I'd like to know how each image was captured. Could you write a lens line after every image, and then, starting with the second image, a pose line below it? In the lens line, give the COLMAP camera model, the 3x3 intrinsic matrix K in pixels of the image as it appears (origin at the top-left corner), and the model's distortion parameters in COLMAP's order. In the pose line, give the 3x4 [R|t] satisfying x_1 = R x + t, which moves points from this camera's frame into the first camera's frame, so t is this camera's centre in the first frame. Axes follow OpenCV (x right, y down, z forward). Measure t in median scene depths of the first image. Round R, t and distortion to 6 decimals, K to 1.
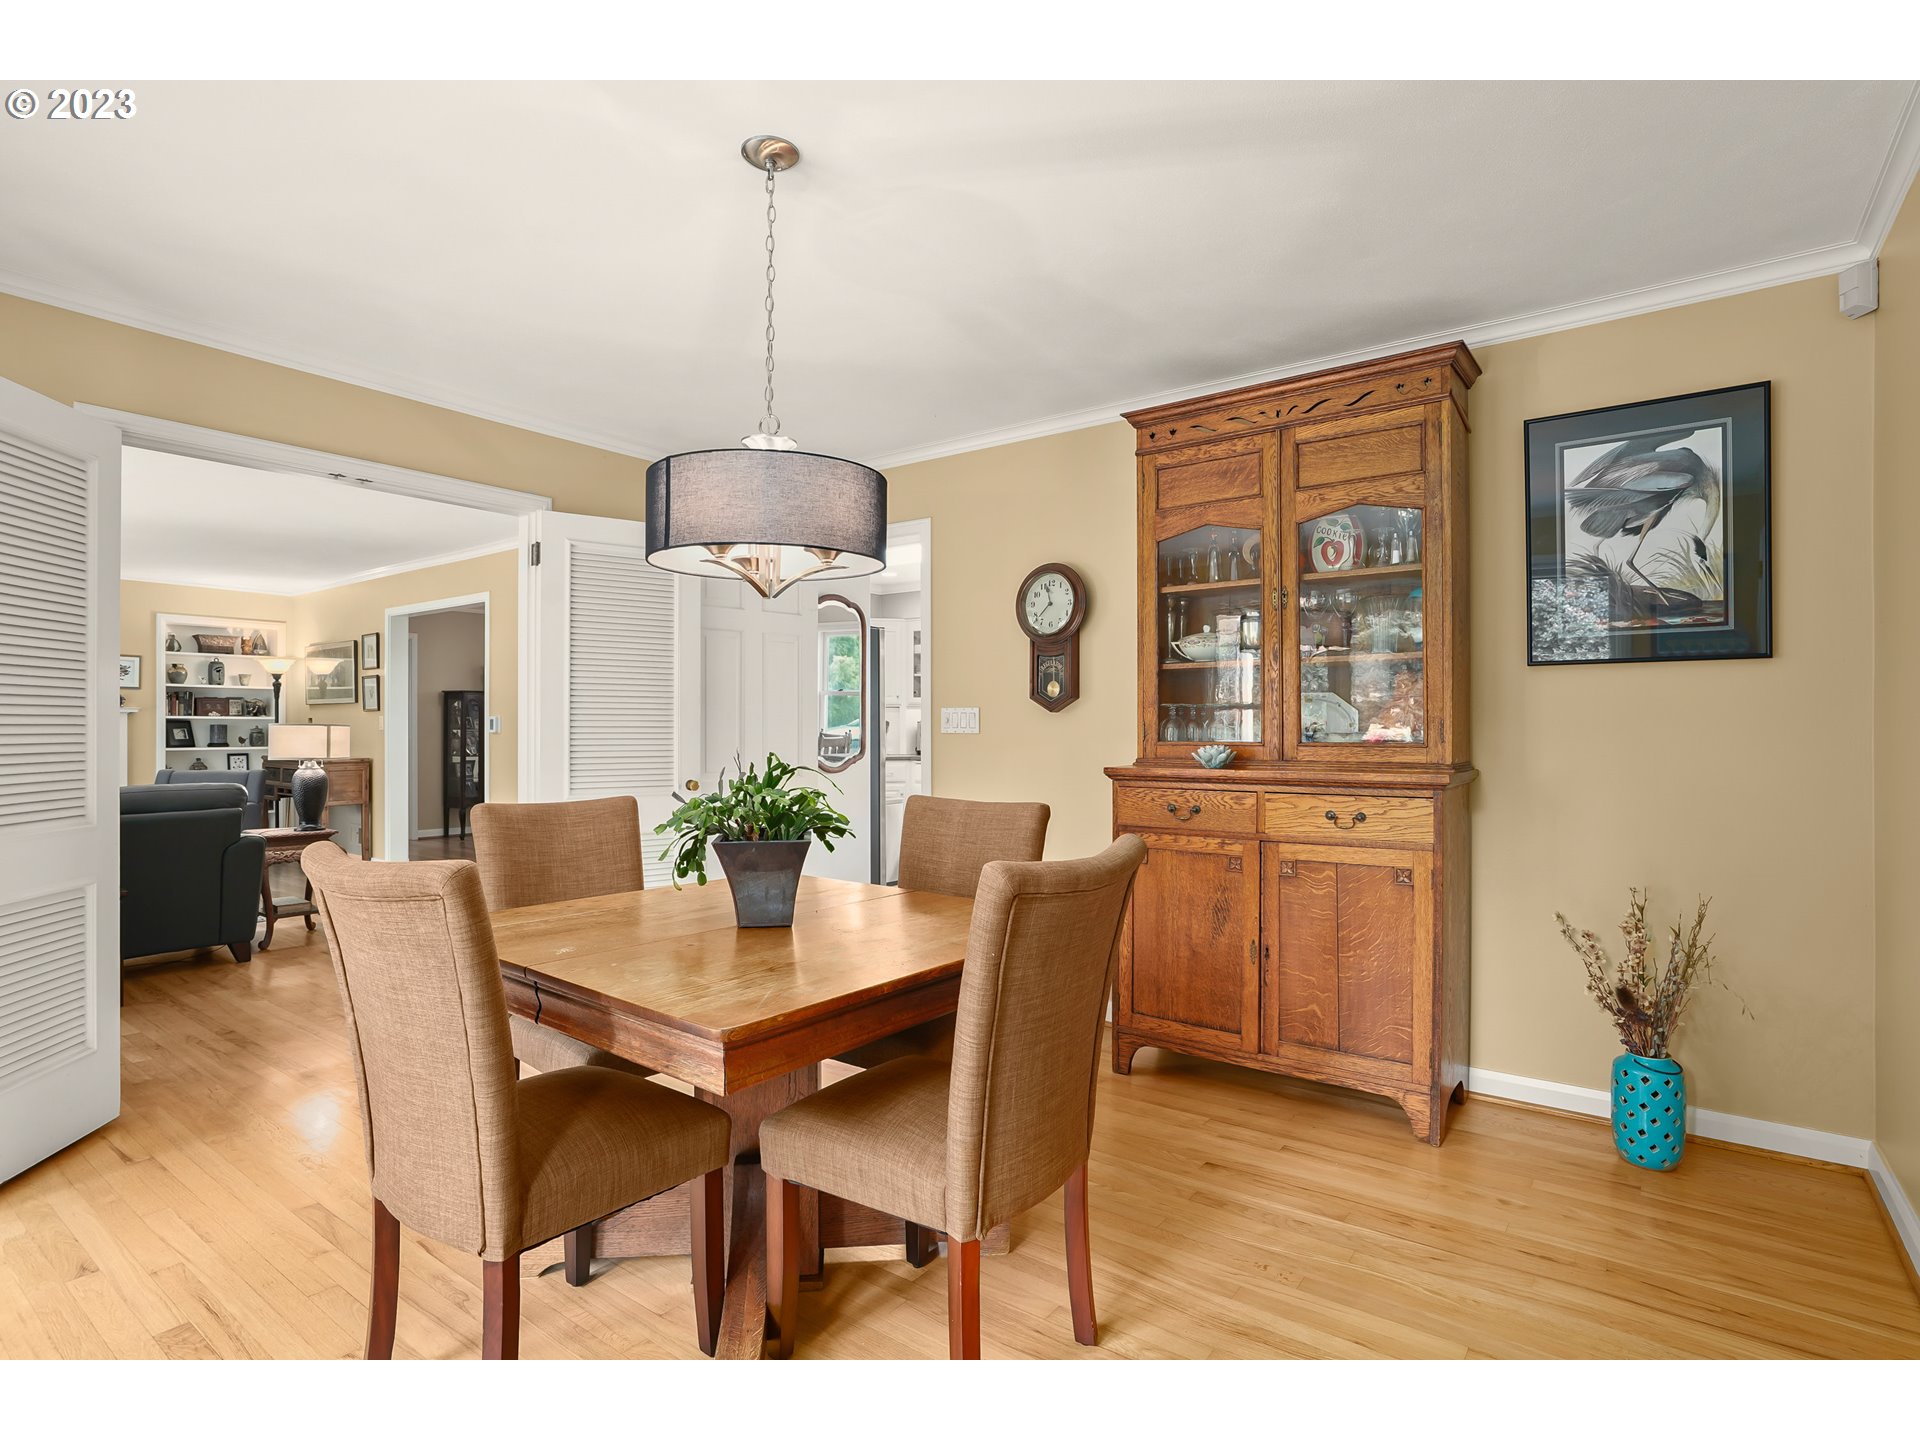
lens RADIAL K [[970.8, 0, 967.3], [0, 970.8, 728.2], [0, 0, 1]] dist [-0.050846, 0.020091]
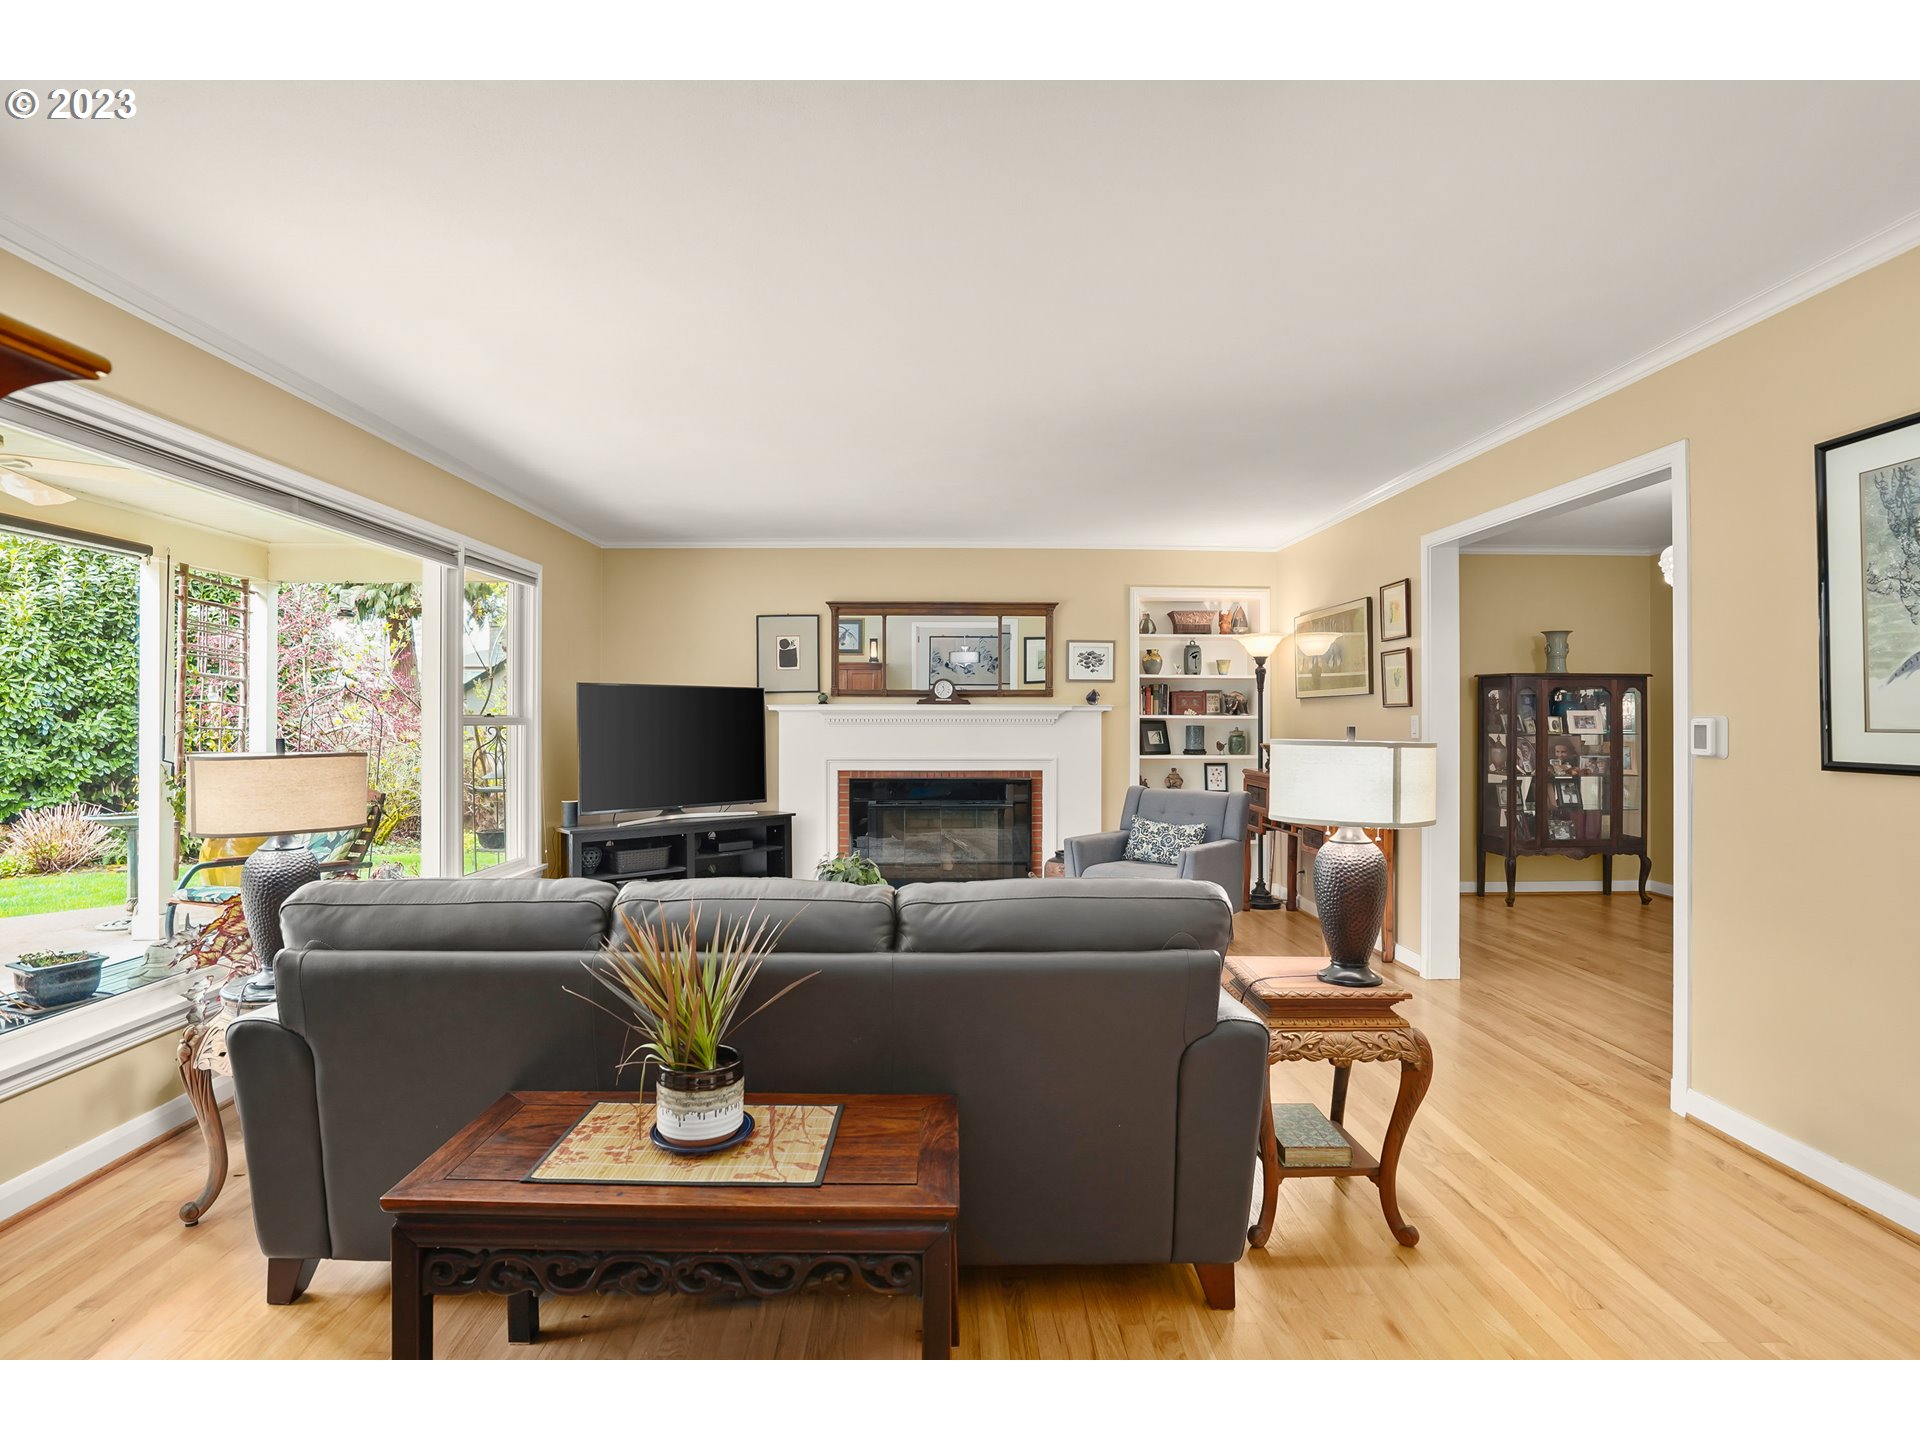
lens RADIAL K [[970.8, 0, 963.5], [0, 970.8, 712.1], [0, 0, 1]] dist [-0.050846, 0.020091]
pose [[0.612377, -0.004976, -0.790550, -0.283617], [-0.000034, 0.999980, -0.006320, -0.010127], [0.790566, 0.003897, 0.612365, 0.369976]]
